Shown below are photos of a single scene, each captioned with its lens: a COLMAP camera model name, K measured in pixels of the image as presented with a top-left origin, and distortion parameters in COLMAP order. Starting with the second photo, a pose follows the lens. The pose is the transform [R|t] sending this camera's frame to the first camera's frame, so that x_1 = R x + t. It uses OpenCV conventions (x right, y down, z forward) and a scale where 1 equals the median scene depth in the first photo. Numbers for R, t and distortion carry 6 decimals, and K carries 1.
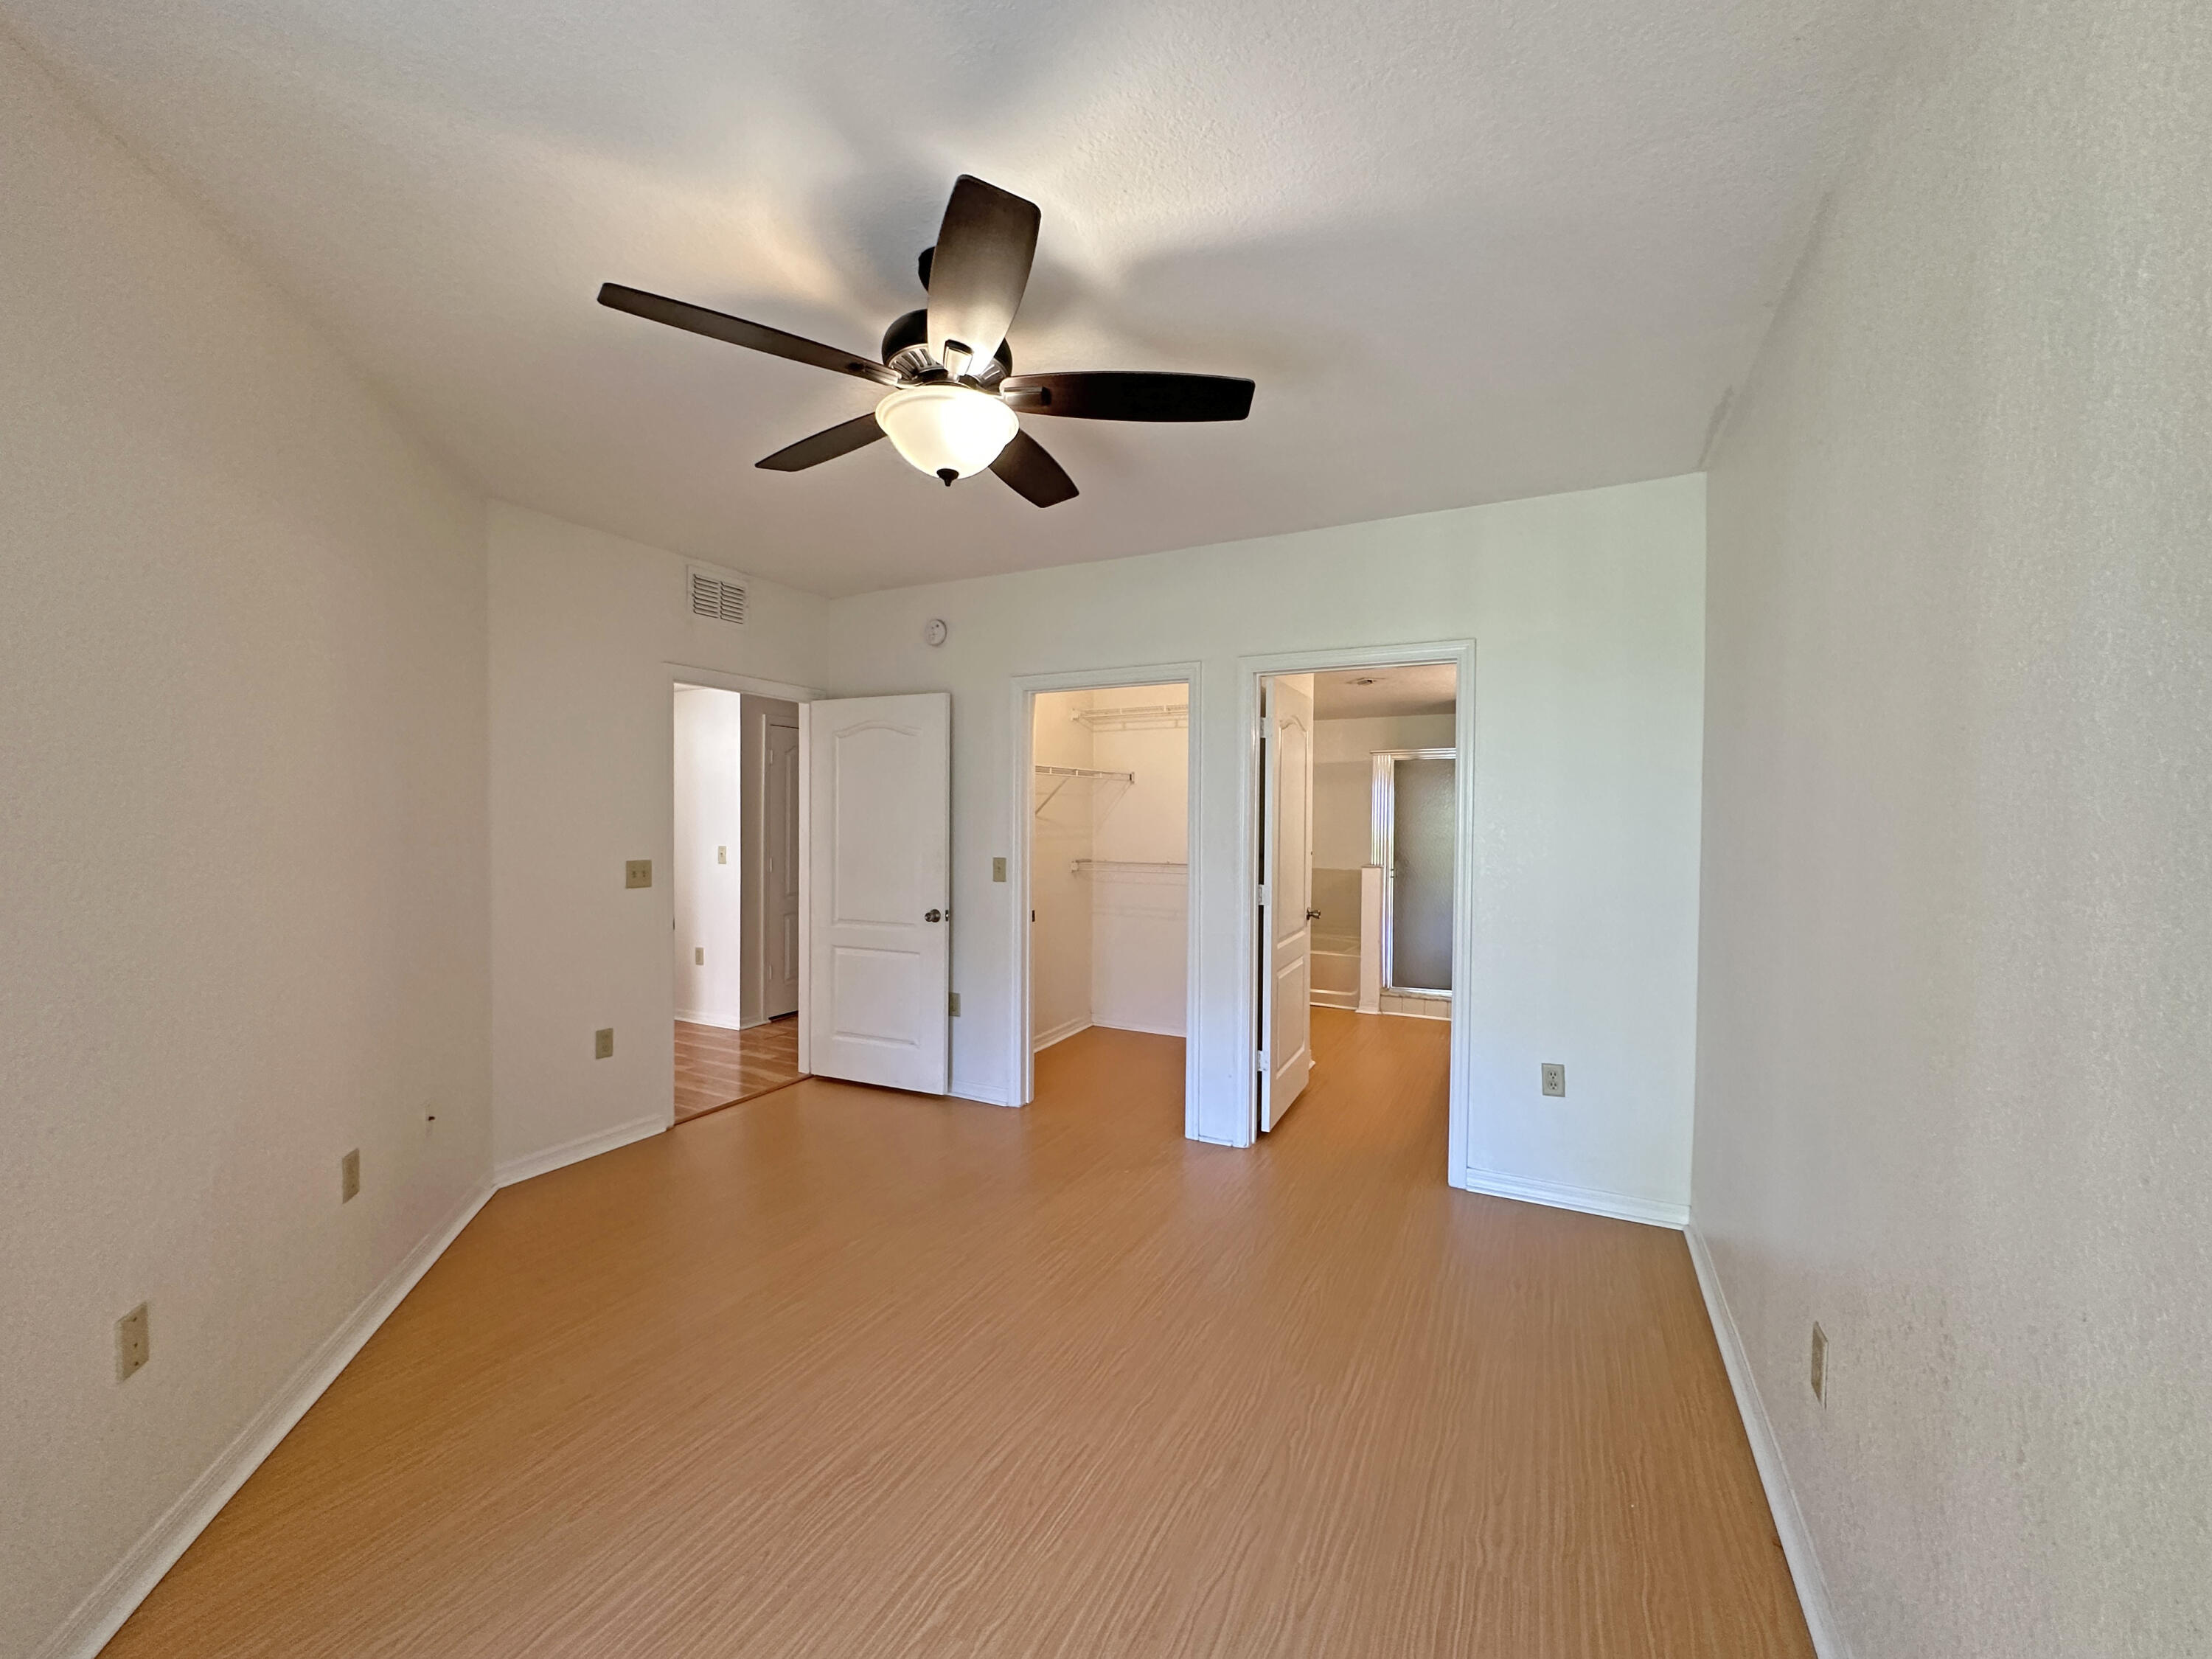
lens RADIAL K [[884.9, 0, 1101.2], [0, 884.9, 829.8], [0, 0, 1]] dist [-0.002247, 0.000002]
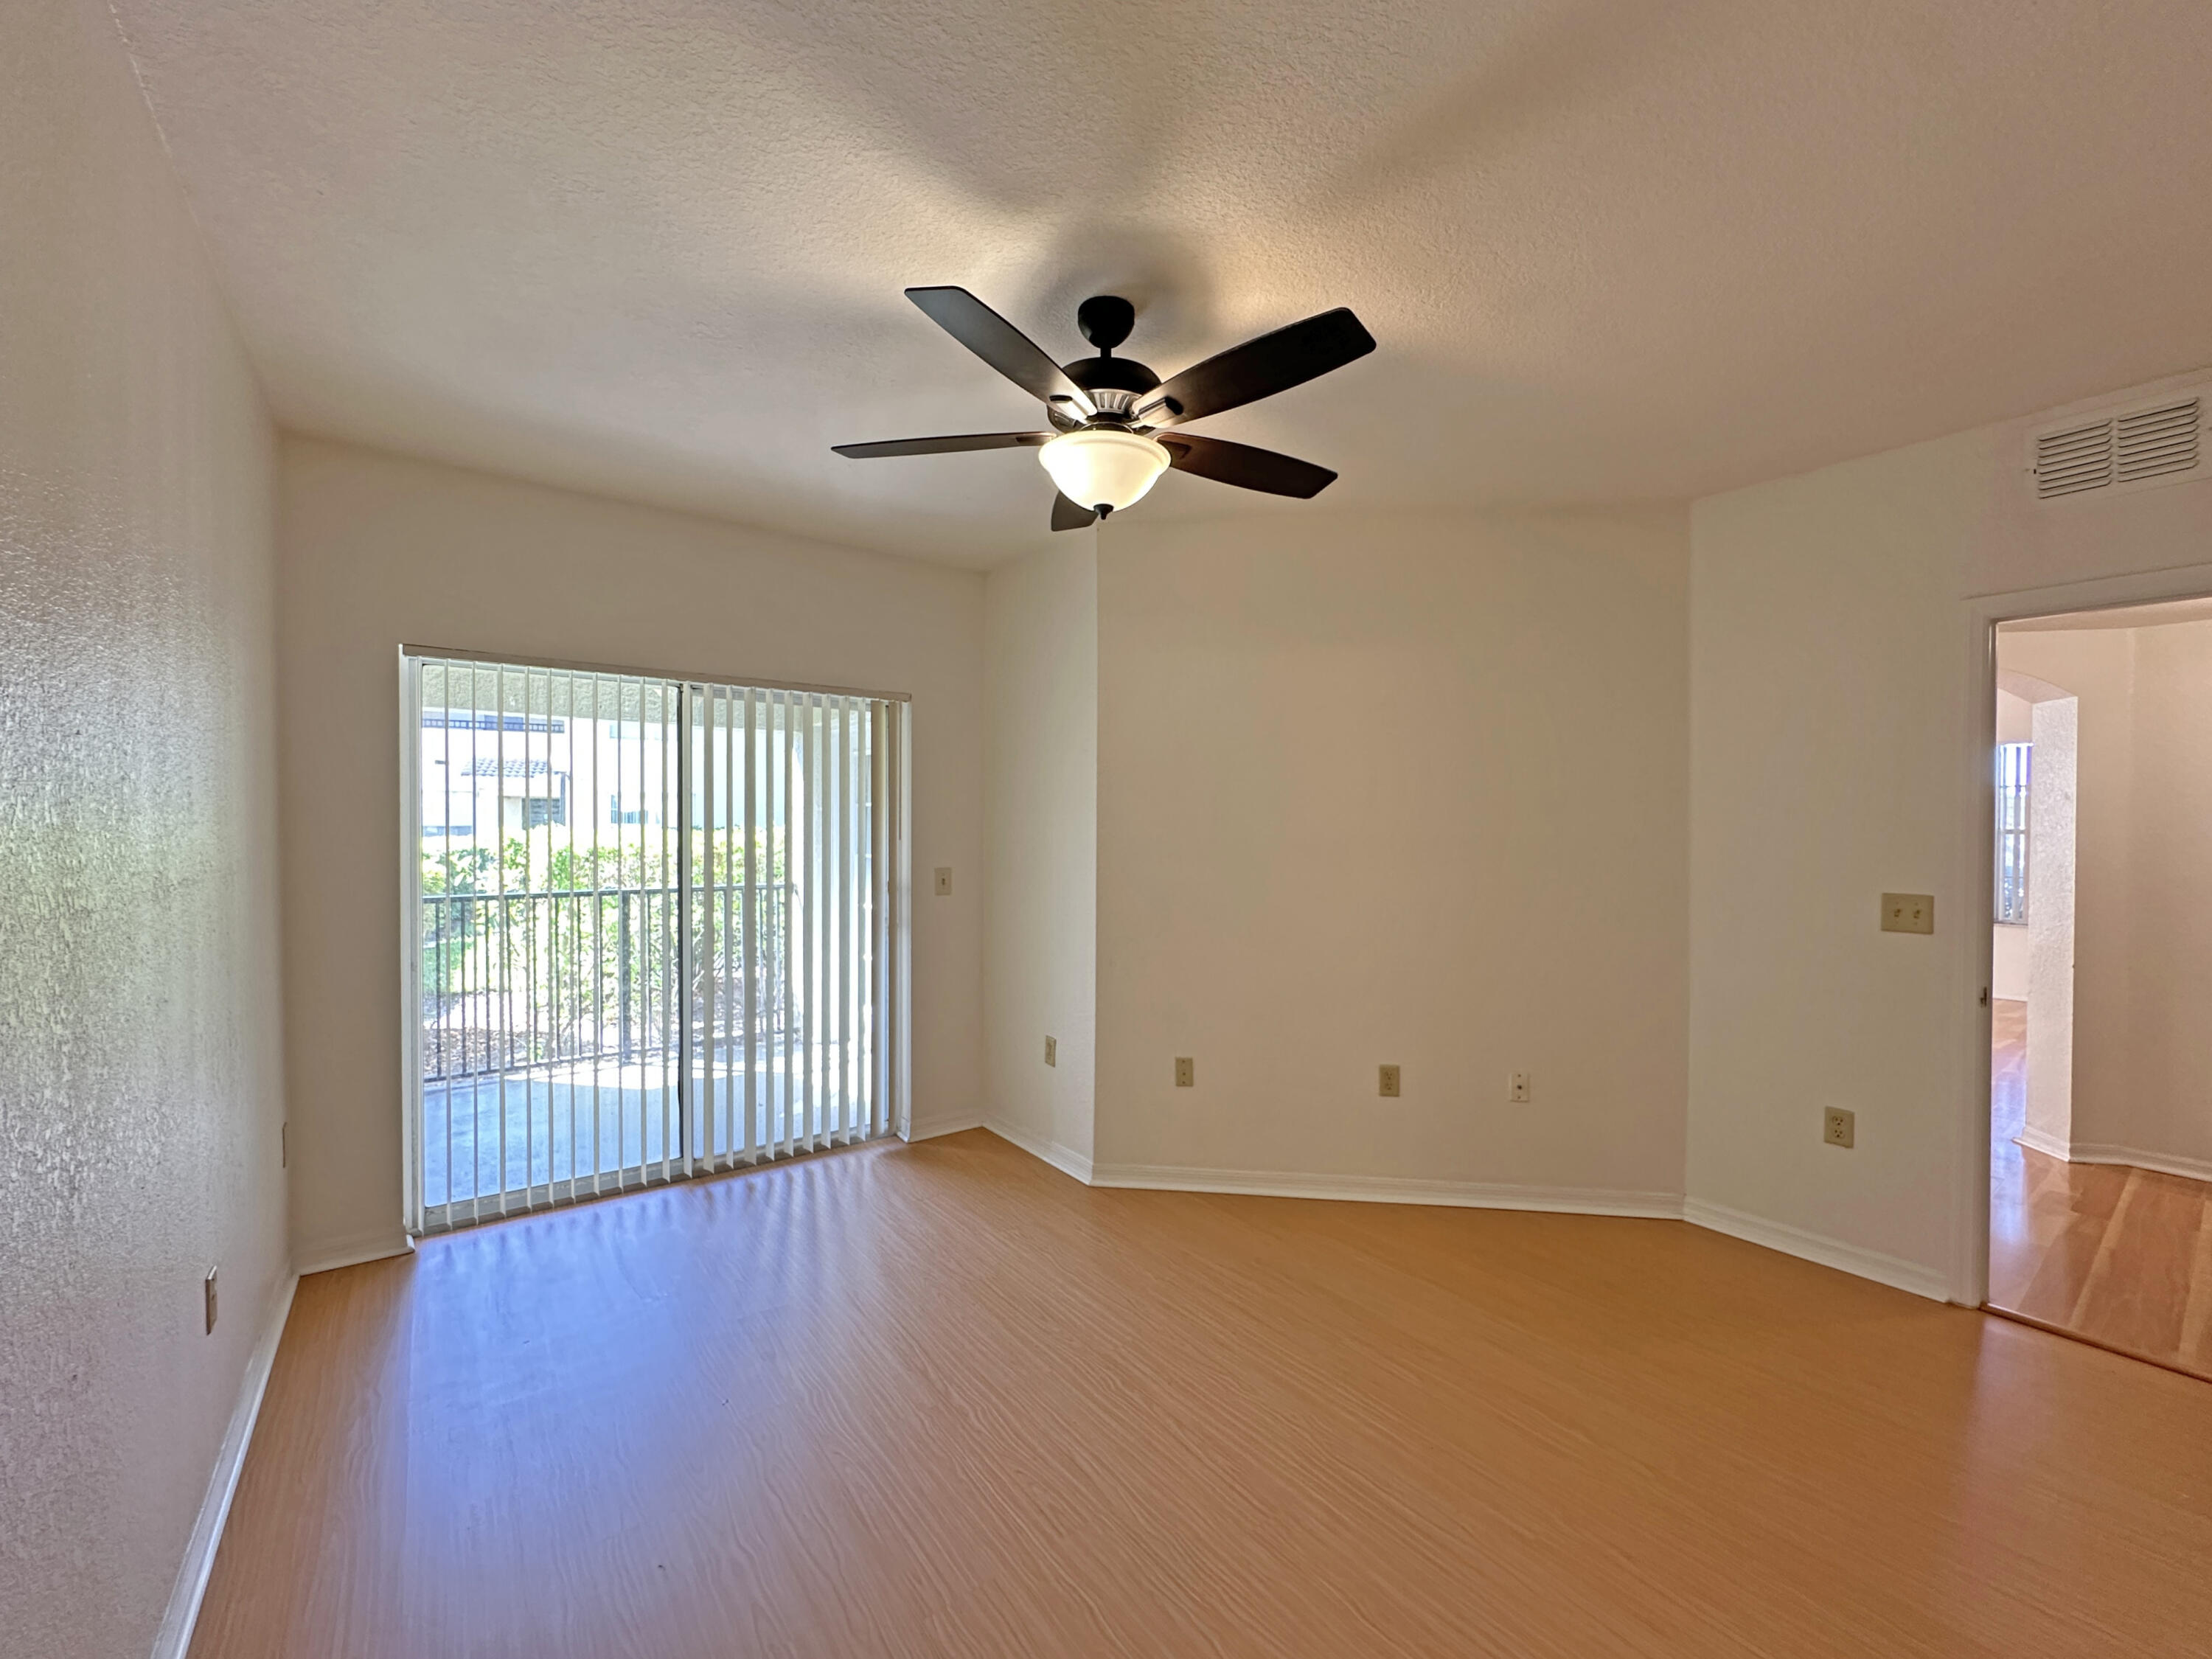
lens RADIAL K [[884.9, 0, 1101.2], [0, 884.9, 829.8], [0, 0, 1]] dist [-0.002247, 0.000002]
pose [[-0.433256, -0.003998, -0.901262, 0.677890], [-0.018327, 0.999822, 0.004375, -0.014226], [0.901084, 0.018413, -0.433253, 1.242268]]
